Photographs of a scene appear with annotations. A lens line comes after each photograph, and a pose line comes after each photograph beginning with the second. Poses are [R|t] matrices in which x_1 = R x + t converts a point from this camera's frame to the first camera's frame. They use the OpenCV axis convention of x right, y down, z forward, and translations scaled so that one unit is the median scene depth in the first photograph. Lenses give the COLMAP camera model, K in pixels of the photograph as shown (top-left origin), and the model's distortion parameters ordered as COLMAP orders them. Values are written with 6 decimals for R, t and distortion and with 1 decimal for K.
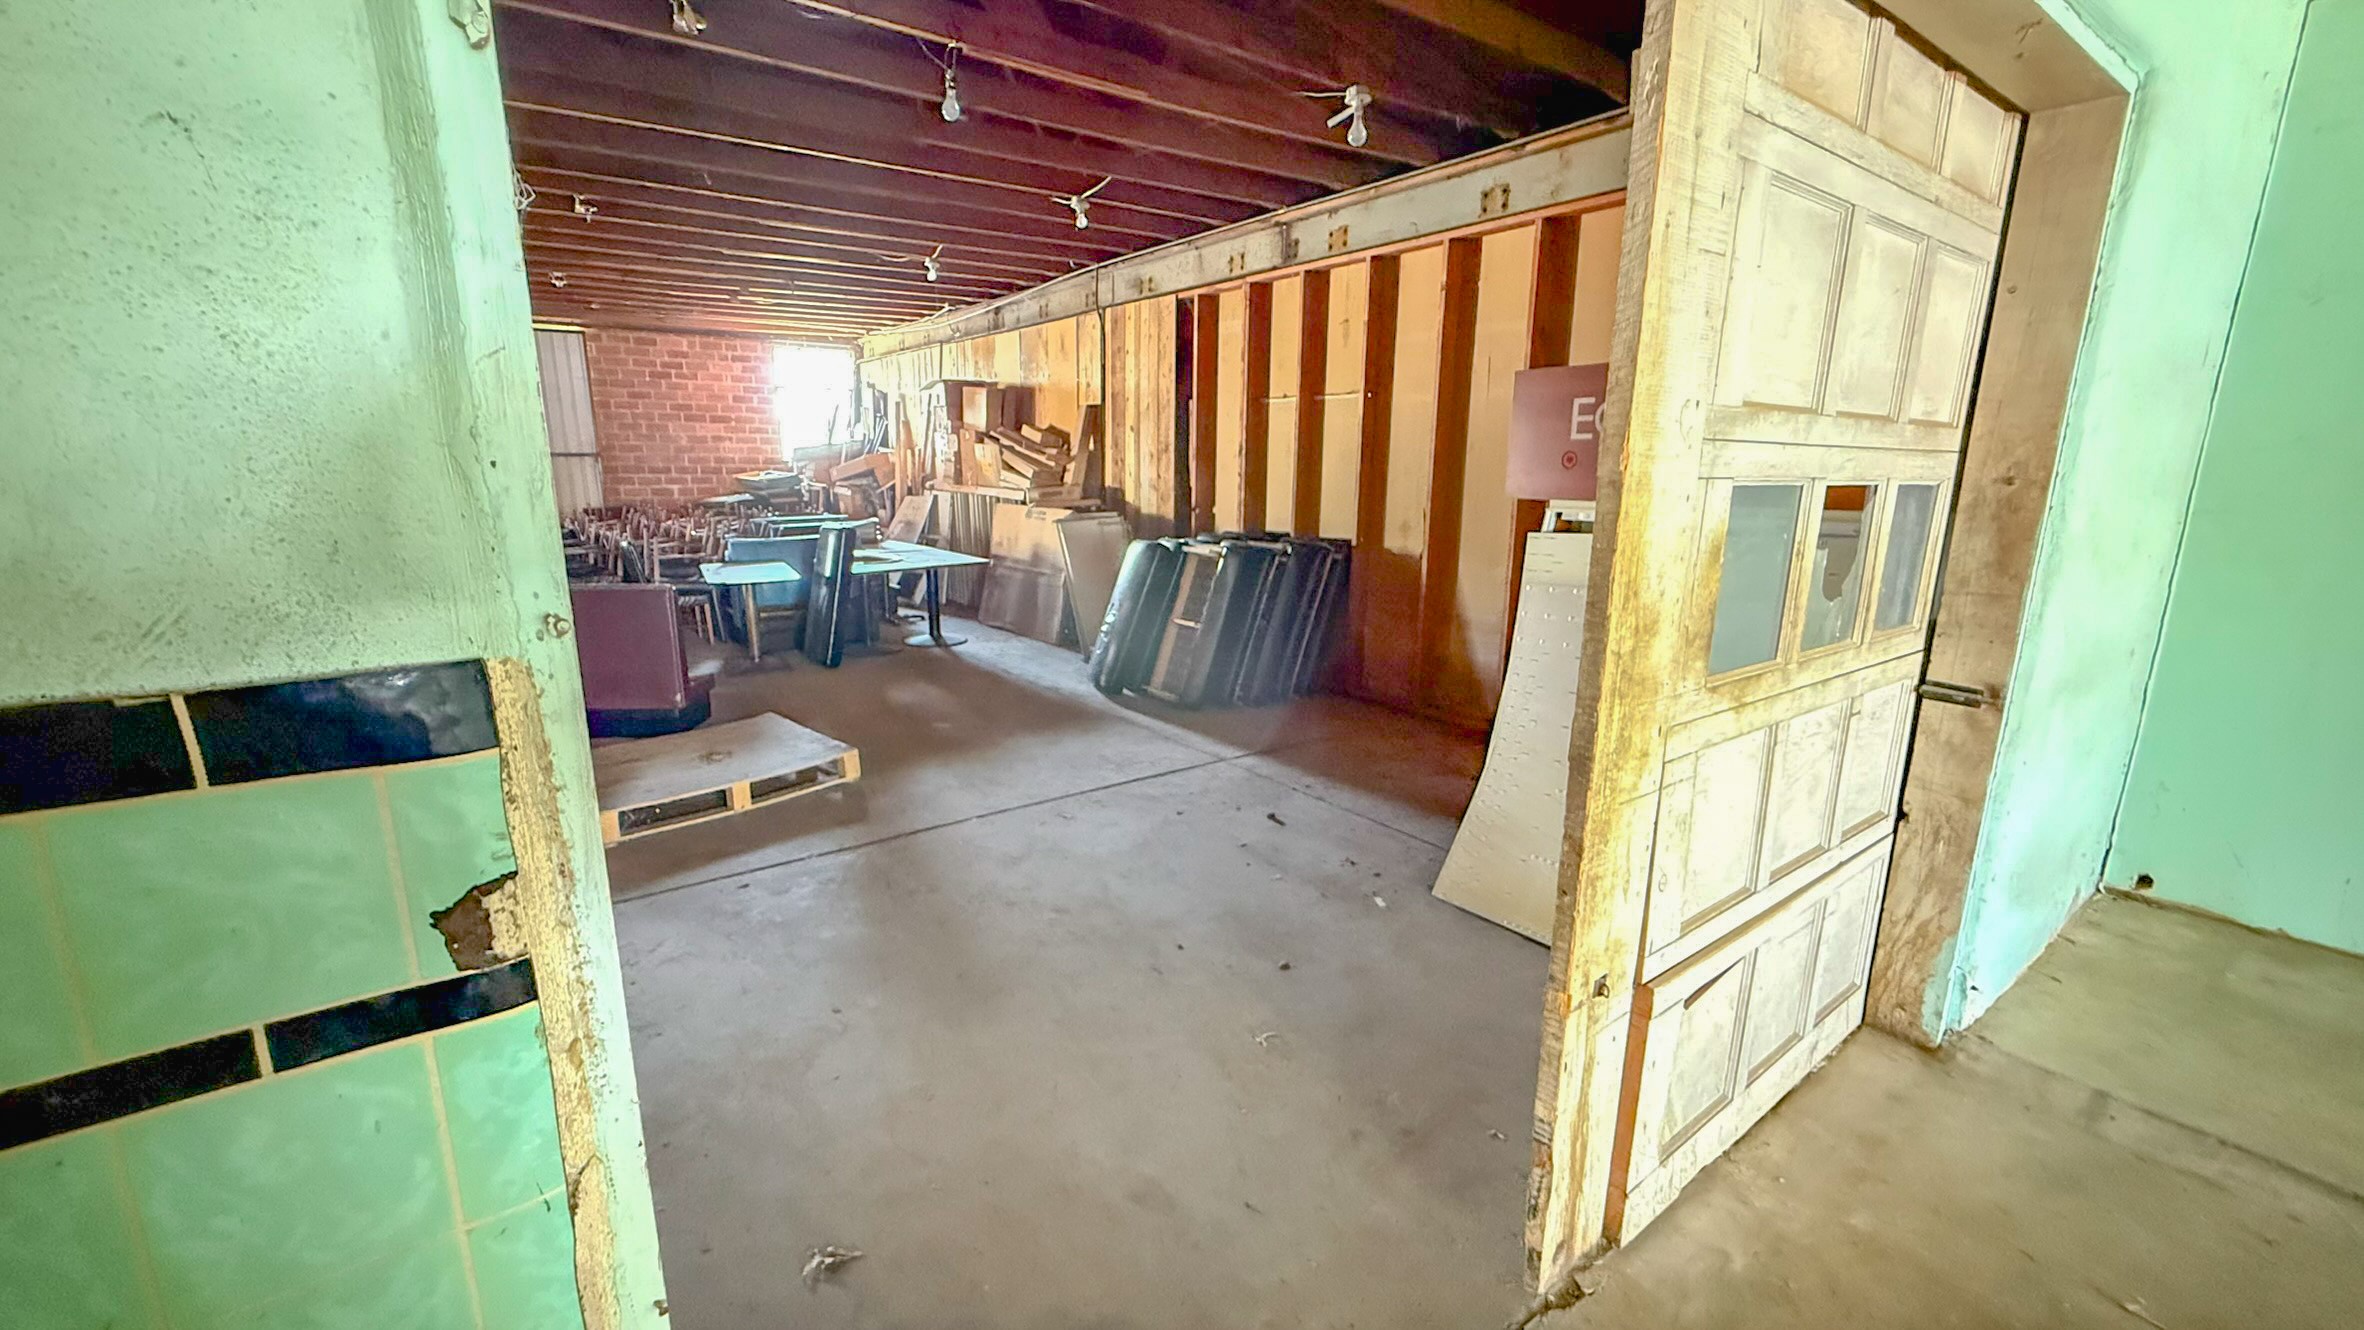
lens RADIAL K [[946.1, 0, 1181.6], [0, 946.1, 663.4], [0, 0, 1]] dist [0.001146, -0.000820]
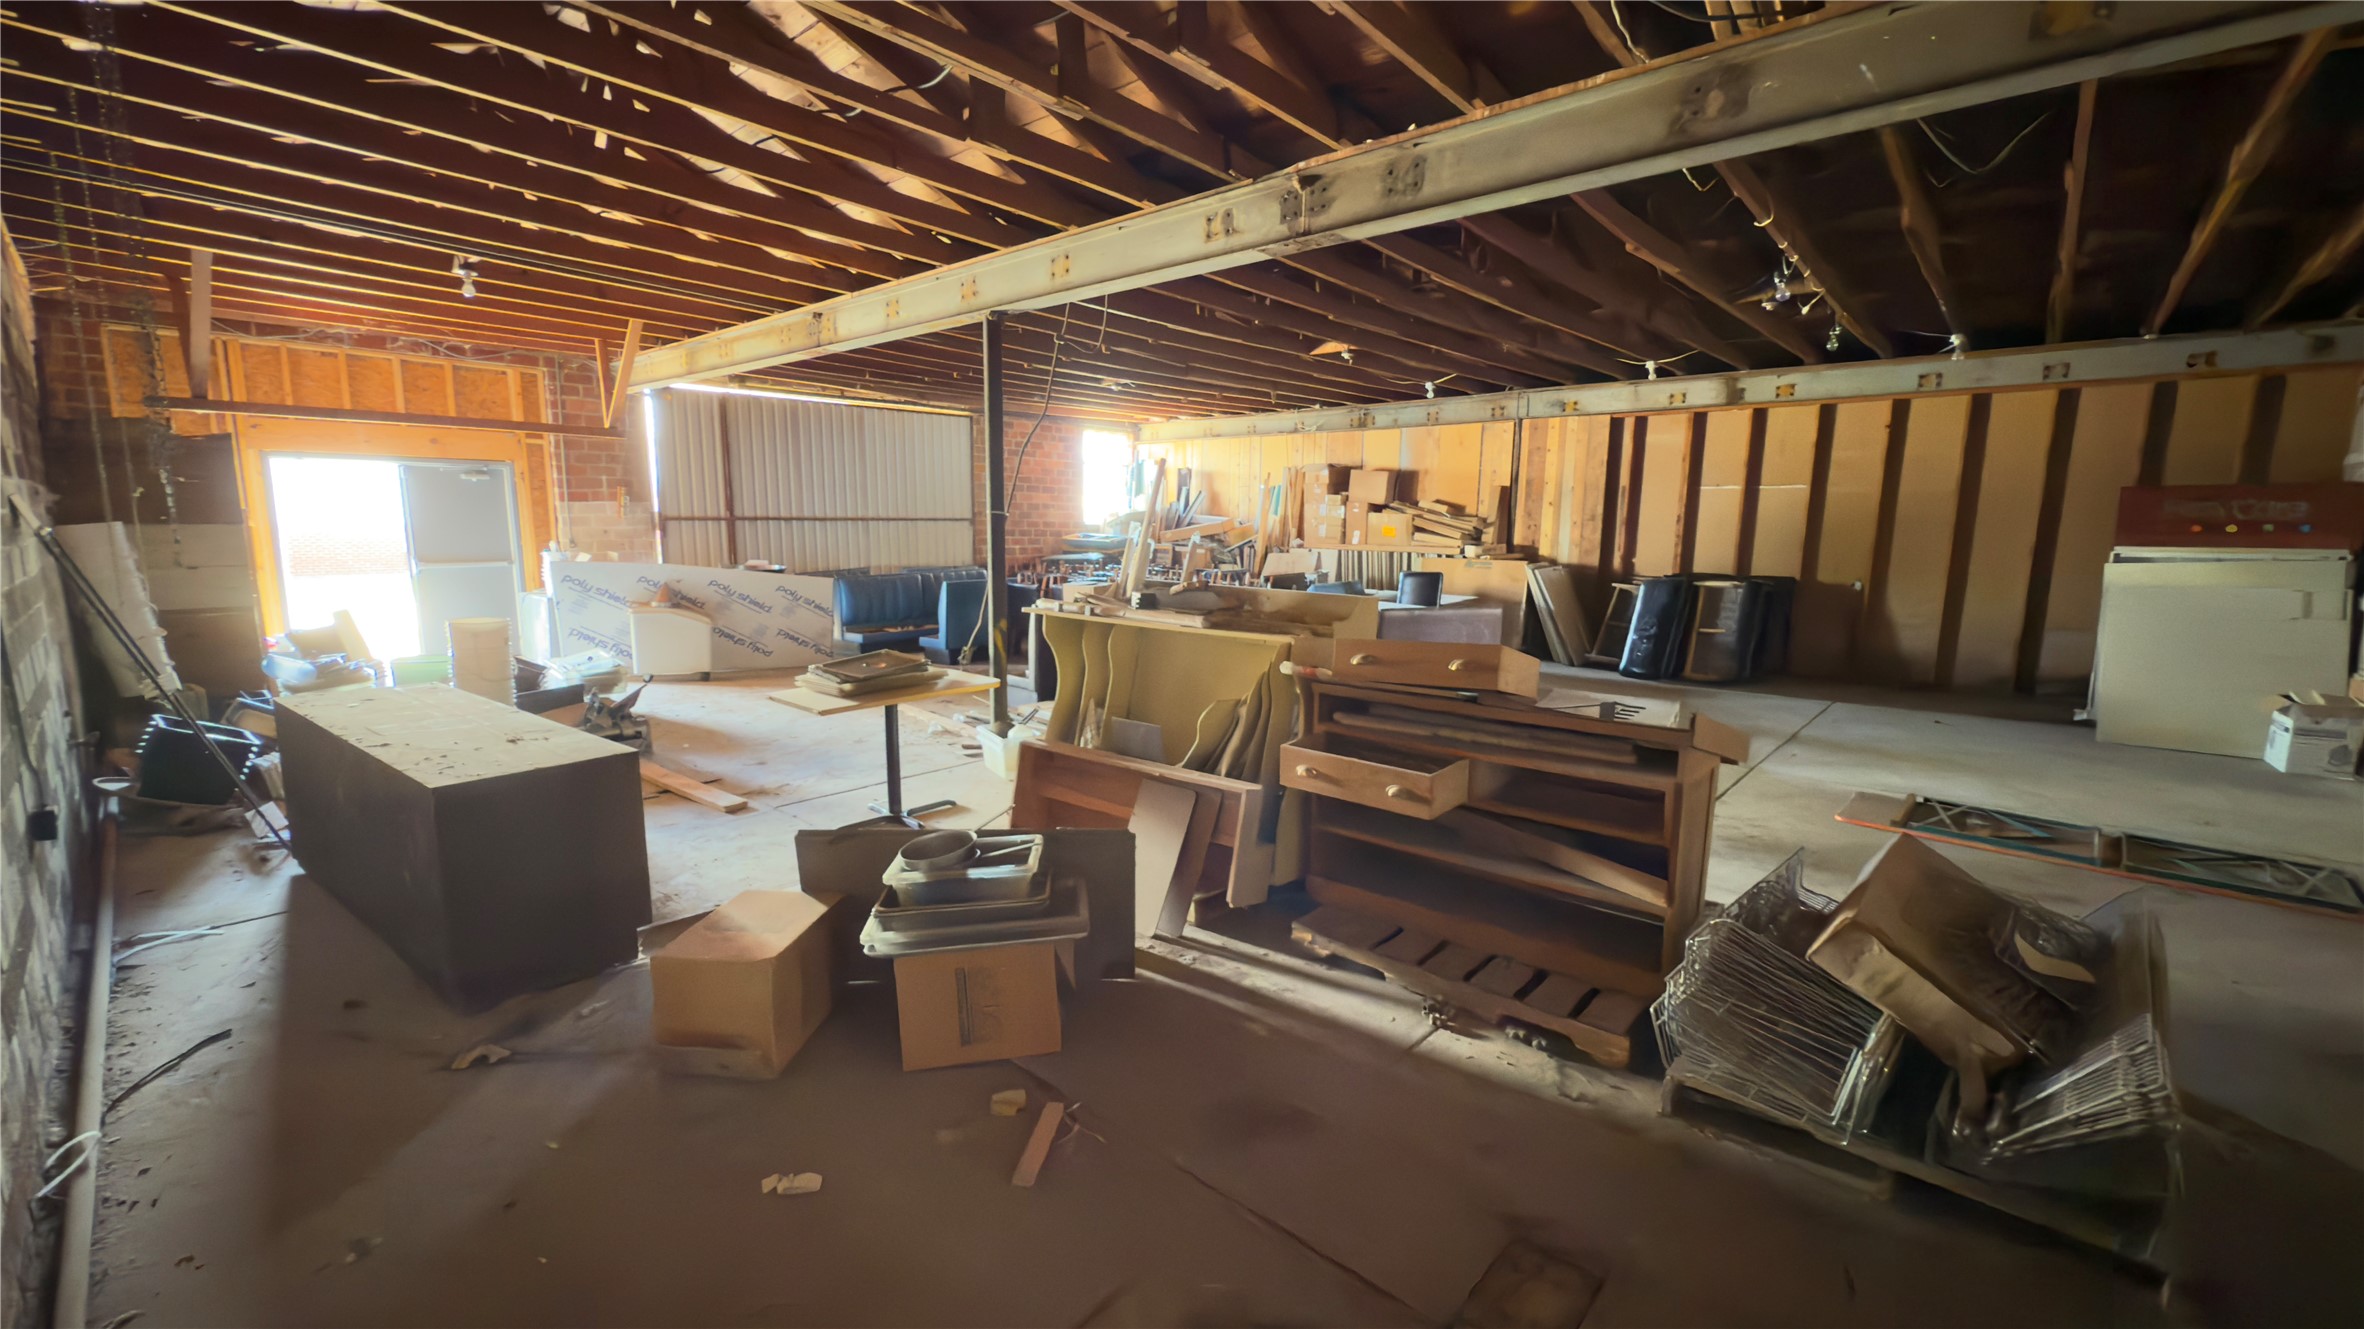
lens RADIAL K [[946.1, 0, 1179.3], [0, 946.1, 663.7], [0, 0, 1]] dist [0.001146, -0.000820]
pose [[0.978158, -0.026841, 0.206122, -0.889094], [0.040229, 0.997325, -0.061035, 0.054018], [-0.203933, 0.067994, 0.976621, -0.251103]]
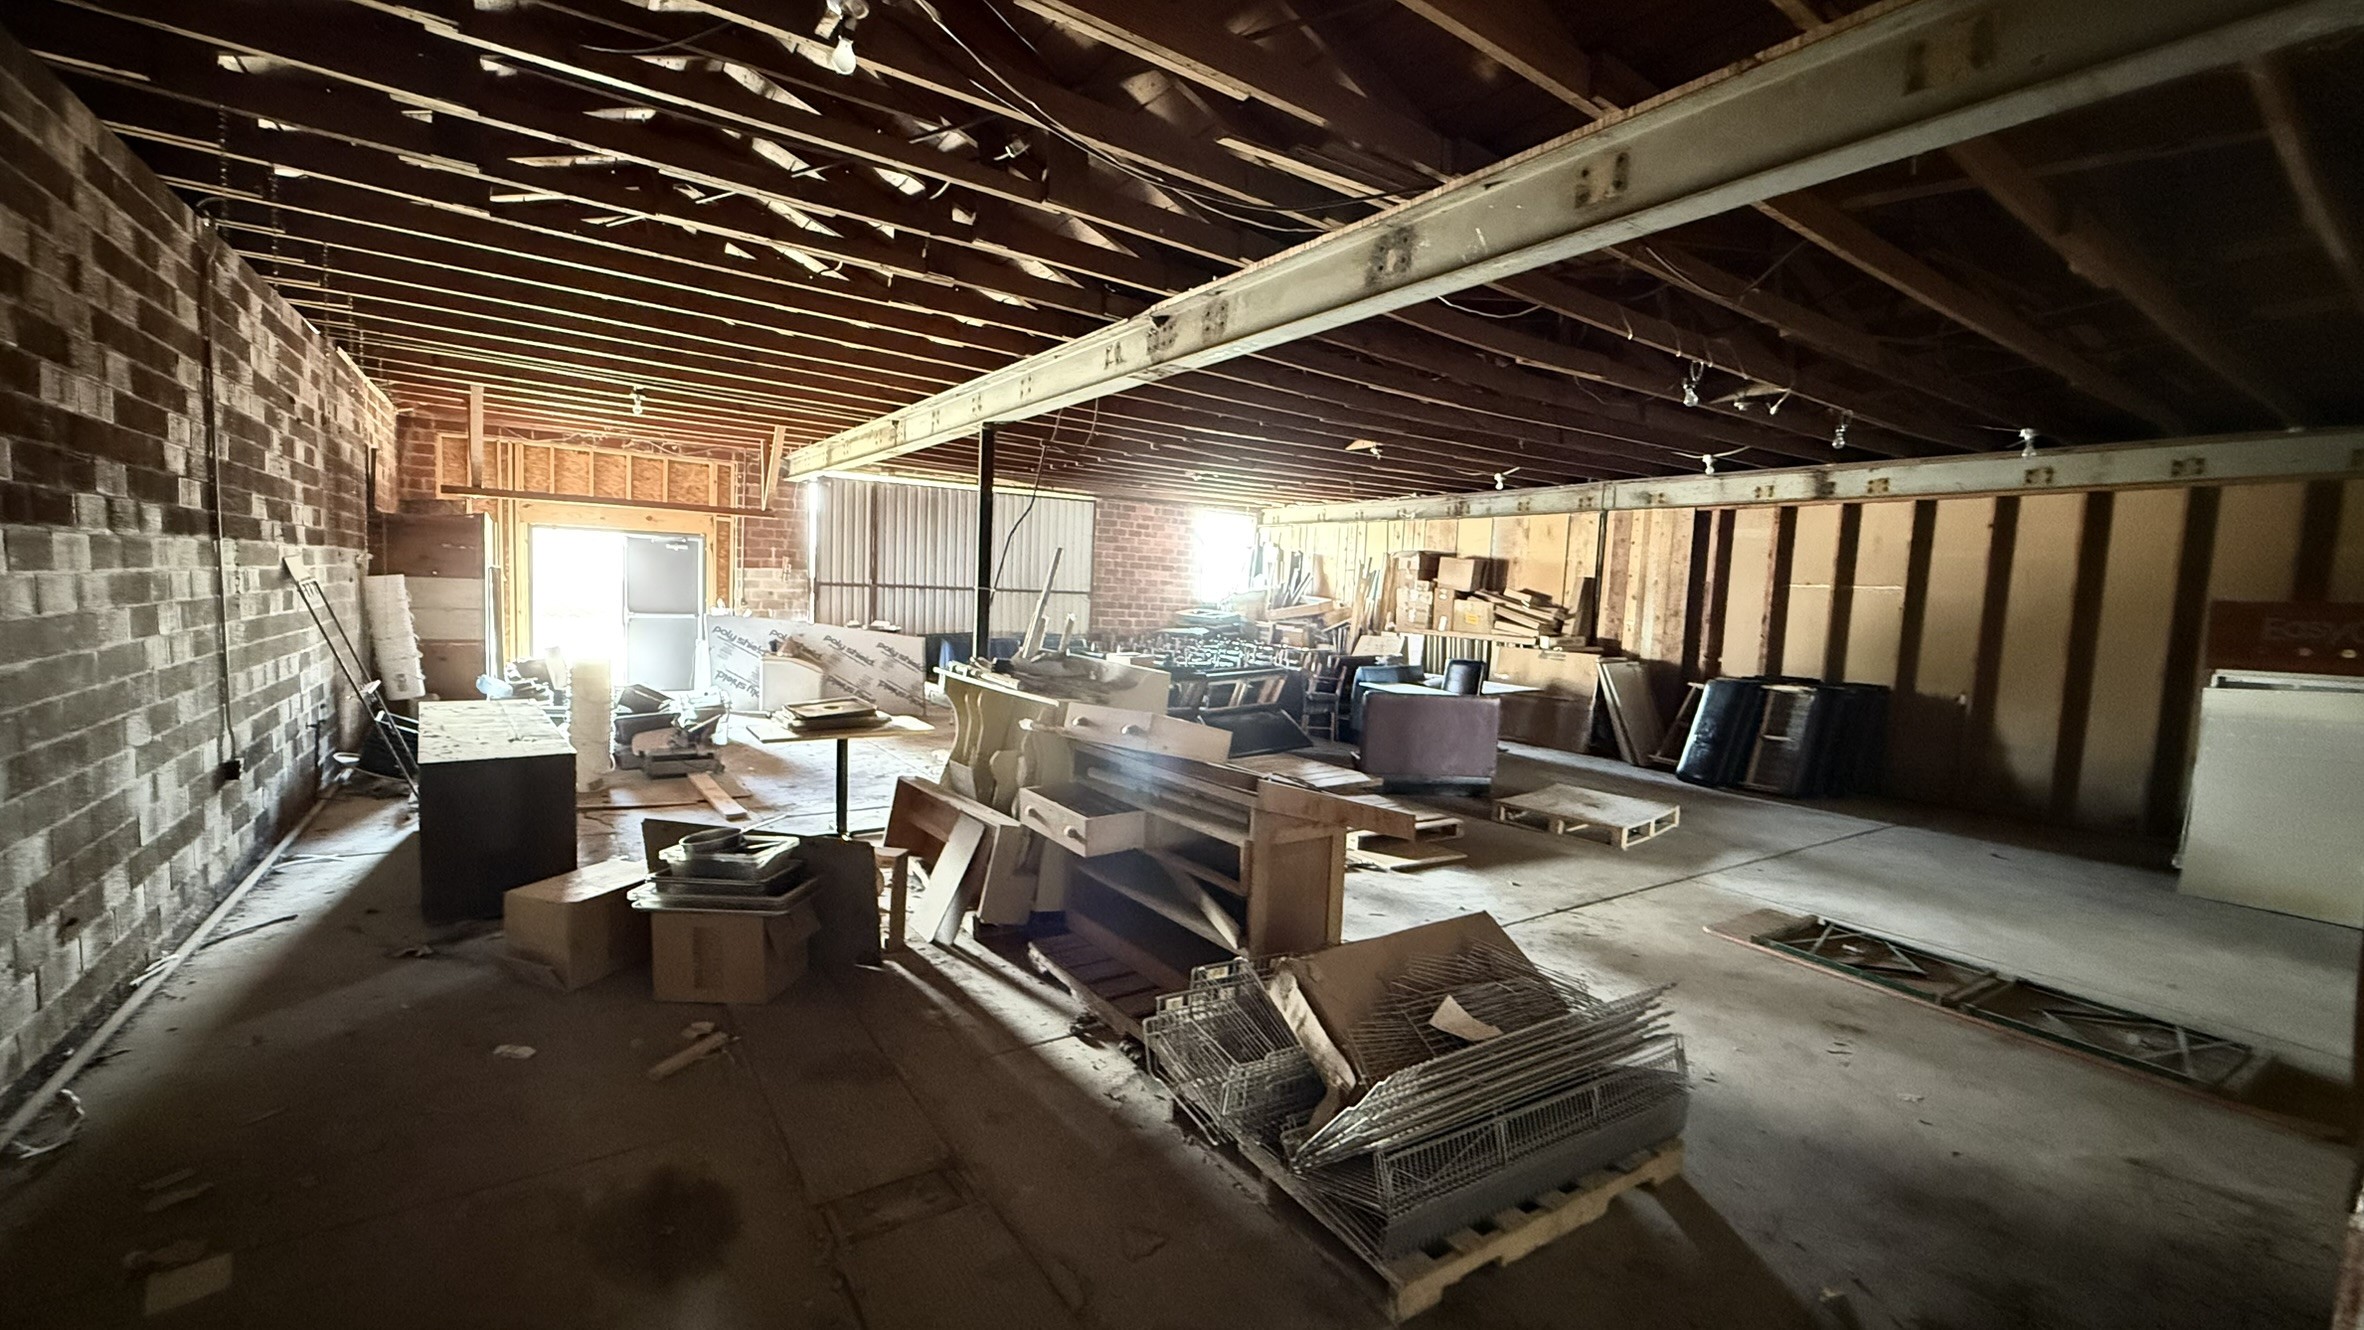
lens RADIAL K [[946.1, 0, 1177.4], [0, 946.1, 664.2], [0, 0, 1]] dist [0.001146, -0.000820]
pose [[0.998570, 0.041144, -0.034125, -0.657363], [-0.045504, 0.989273, -0.138808, 0.067015], [0.028047, 0.140162, 0.989731, -0.356279]]
